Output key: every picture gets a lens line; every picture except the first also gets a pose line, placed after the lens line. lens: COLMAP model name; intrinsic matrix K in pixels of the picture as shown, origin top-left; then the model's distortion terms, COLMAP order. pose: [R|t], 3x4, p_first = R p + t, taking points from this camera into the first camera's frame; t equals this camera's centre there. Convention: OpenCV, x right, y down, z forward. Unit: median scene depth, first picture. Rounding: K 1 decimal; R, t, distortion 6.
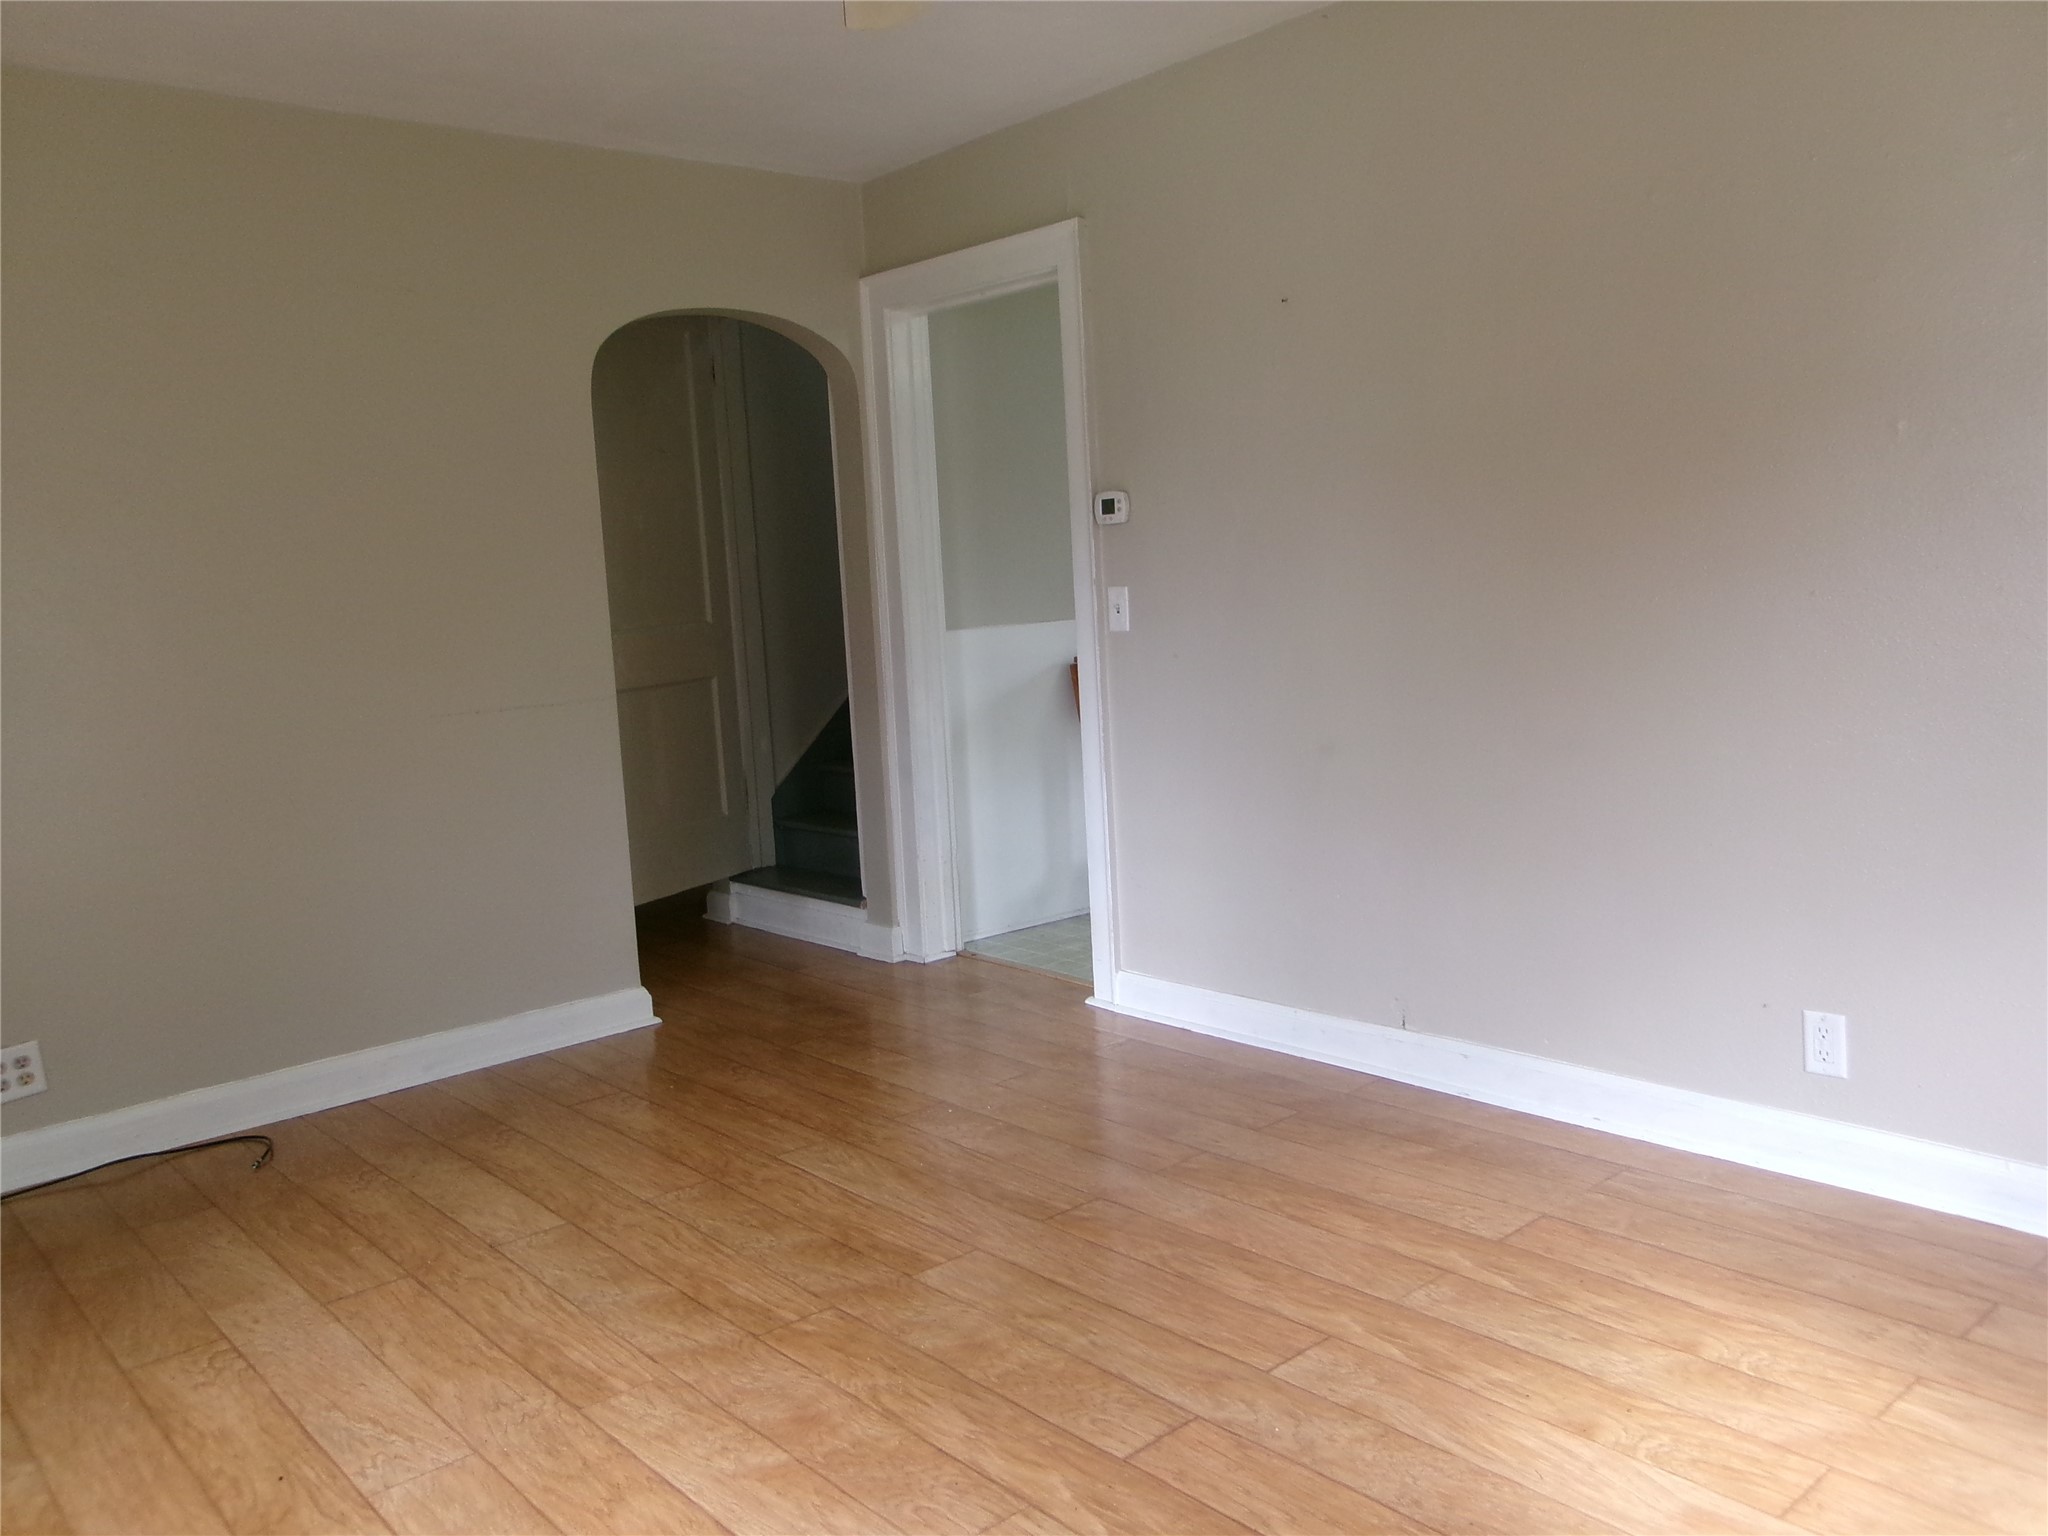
lens RADIAL K [[1610.7, 0, 1024.2], [0, 1610.7, 766.8], [0, 0, 1]] dist [0.004146, 0.018655]
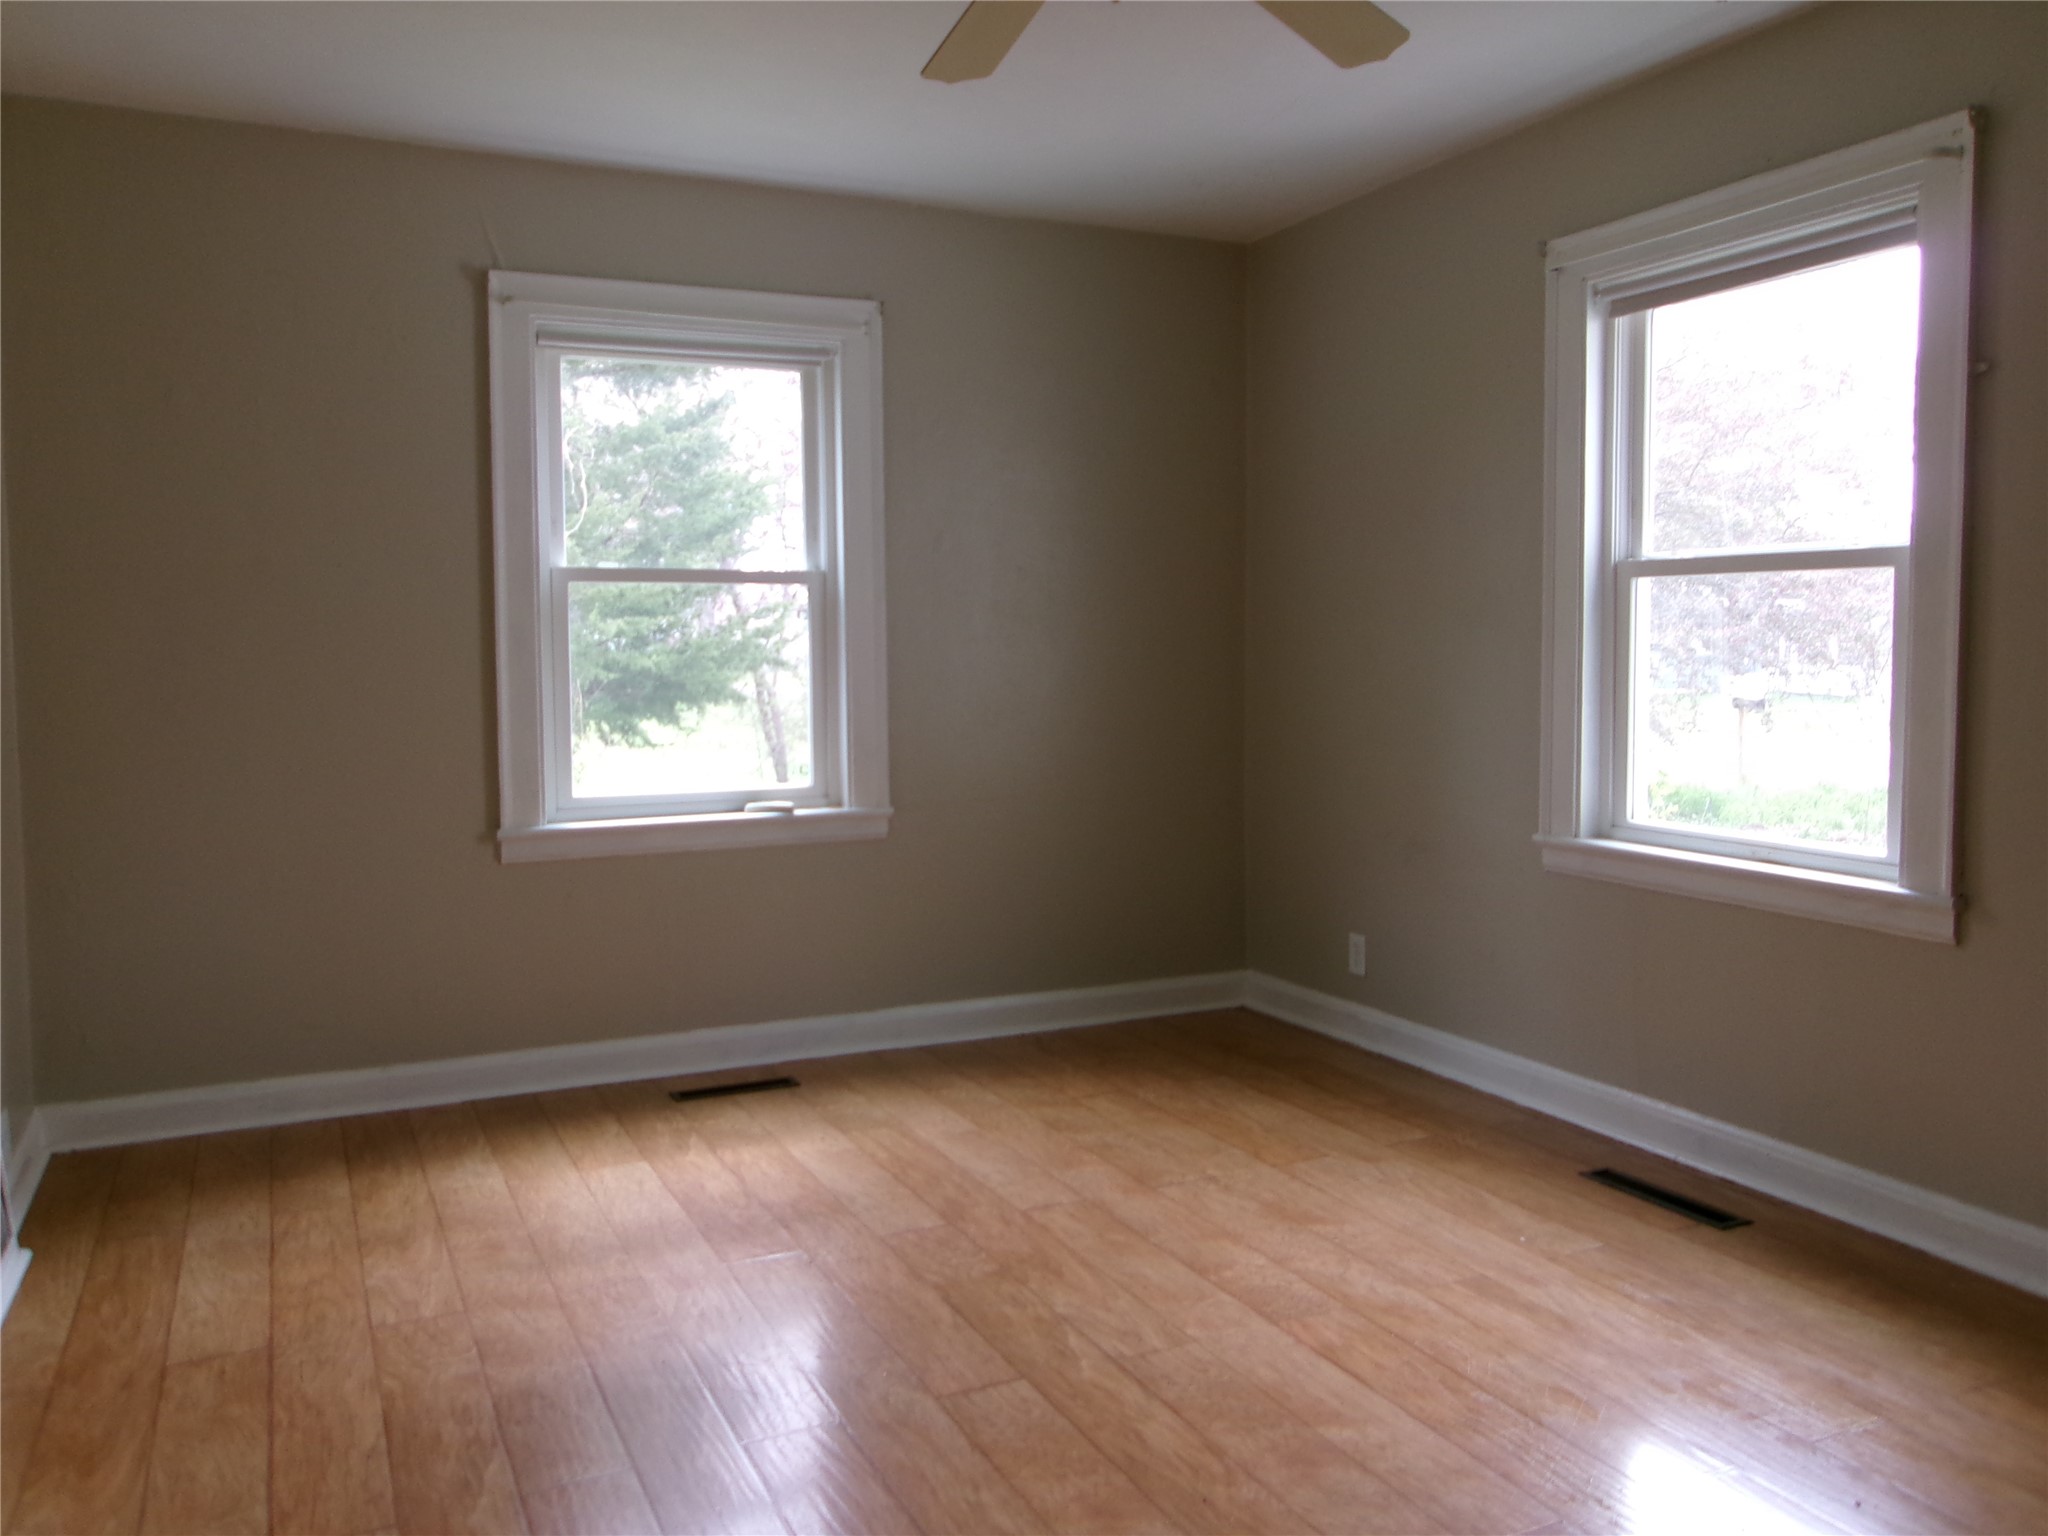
lens RADIAL K [[1610.7, 0, 1022.6], [0, 1610.7, 761.7], [0, 0, 1]] dist [0.004146, 0.018655]
pose [[-0.960171, 0.048534, 0.275165, -0.265512], [0.099048, 0.979969, 0.172774, -0.197845], [-0.261268, 0.193148, -0.945745, 1.911355]]
